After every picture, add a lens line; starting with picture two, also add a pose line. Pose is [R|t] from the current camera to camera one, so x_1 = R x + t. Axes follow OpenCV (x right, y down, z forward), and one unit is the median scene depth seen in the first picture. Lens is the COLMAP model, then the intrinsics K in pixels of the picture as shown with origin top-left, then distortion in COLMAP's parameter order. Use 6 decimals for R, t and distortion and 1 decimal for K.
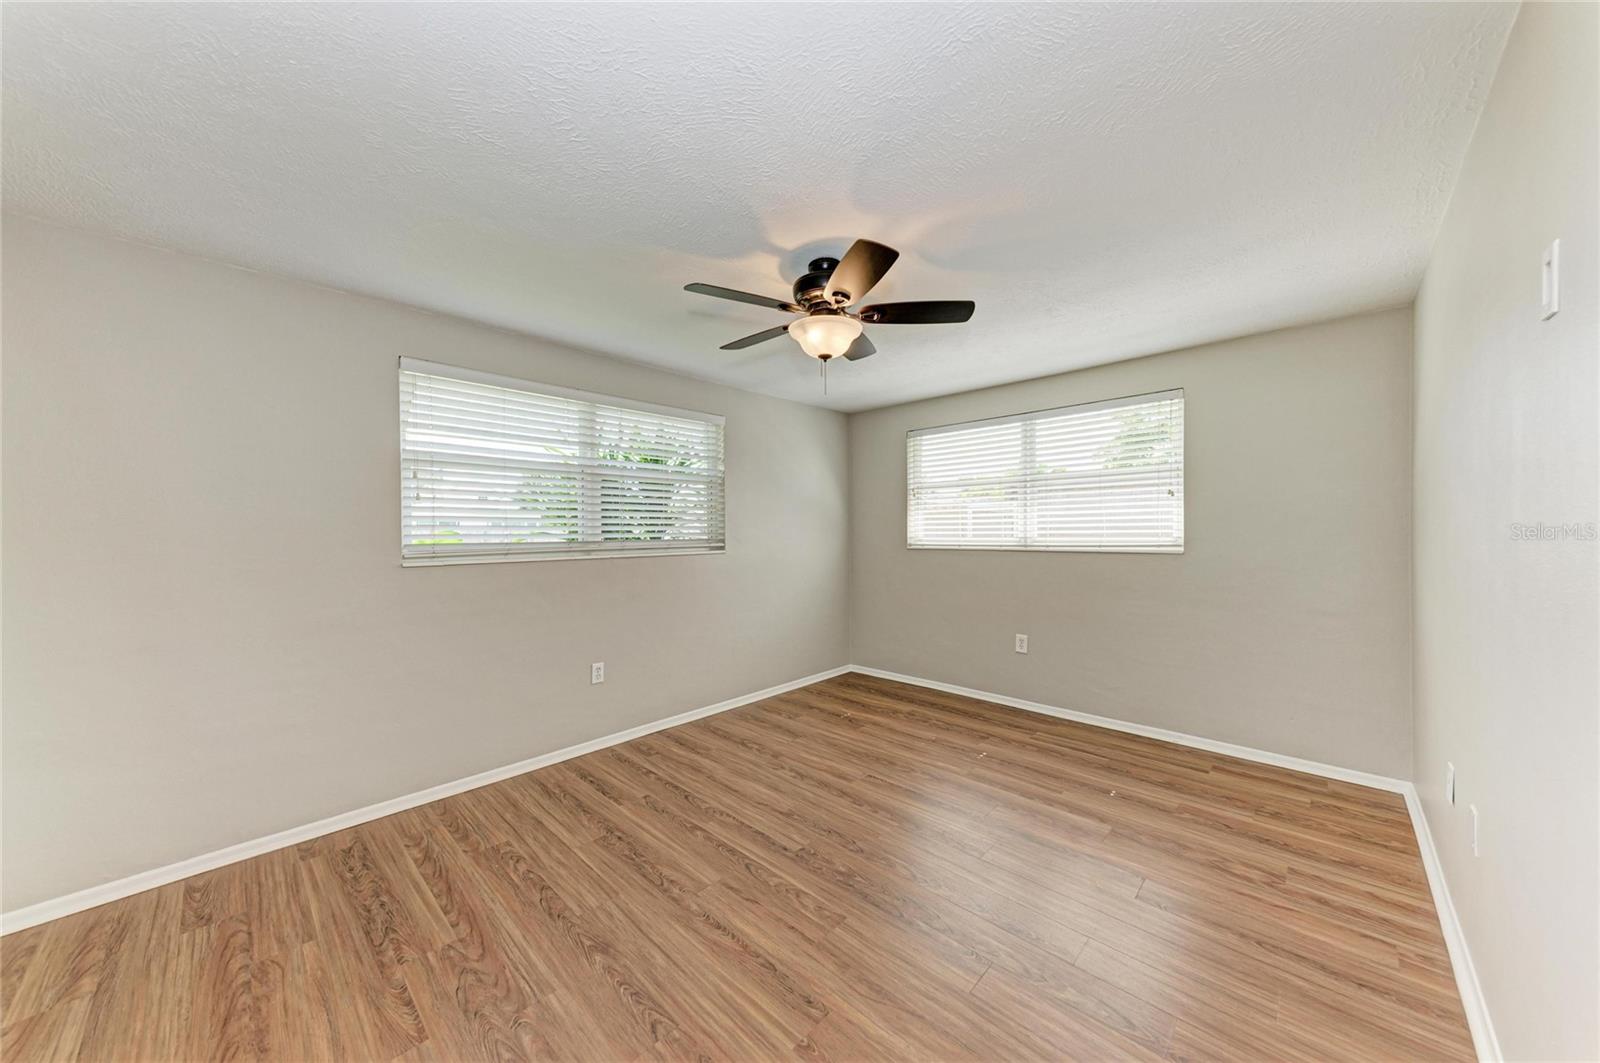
lens RADIAL K [[549.5, 0, 800.0], [0, 549.5, 531.5], [0, 0, 1]] dist [0.000363, -0.000017]
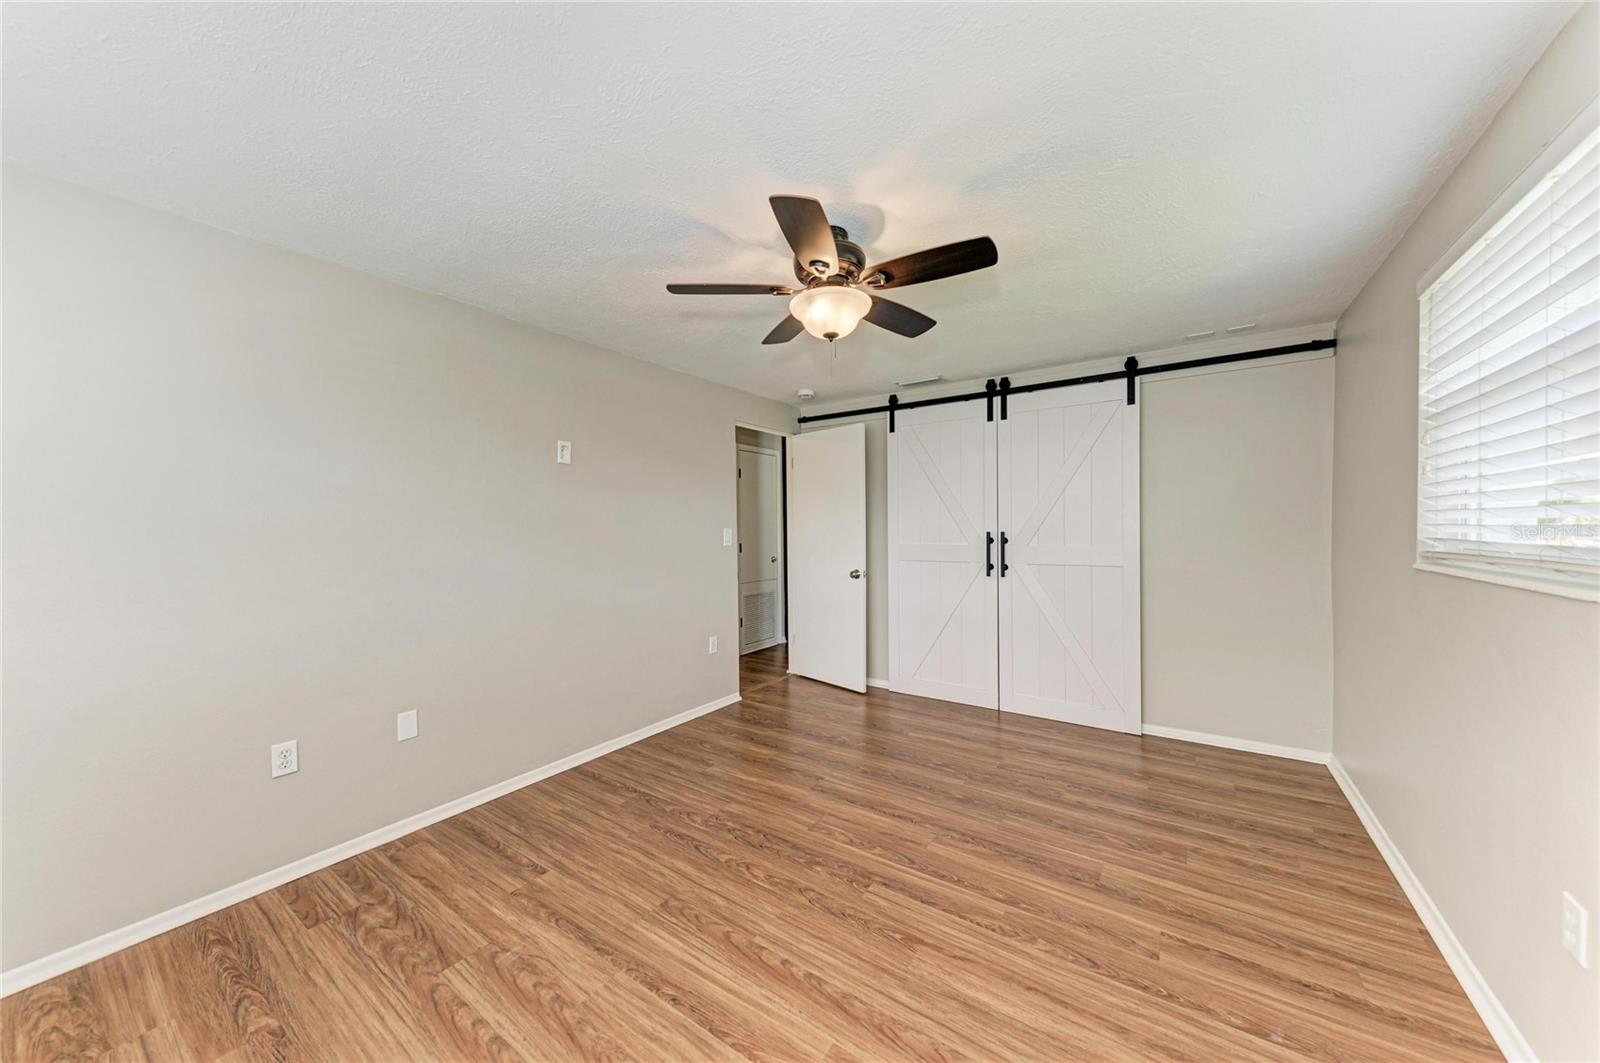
lens RADIAL K [[549.5, 0, 800.0], [0, 549.5, 531.5], [0, 0, 1]] dist [0.000363, -0.000017]
pose [[-0.986730, 0.018307, -0.161335, 0.248763], [0.016898, 0.999806, 0.010106, -0.007081], [0.161489, 0.007245, -0.986848, 1.894110]]
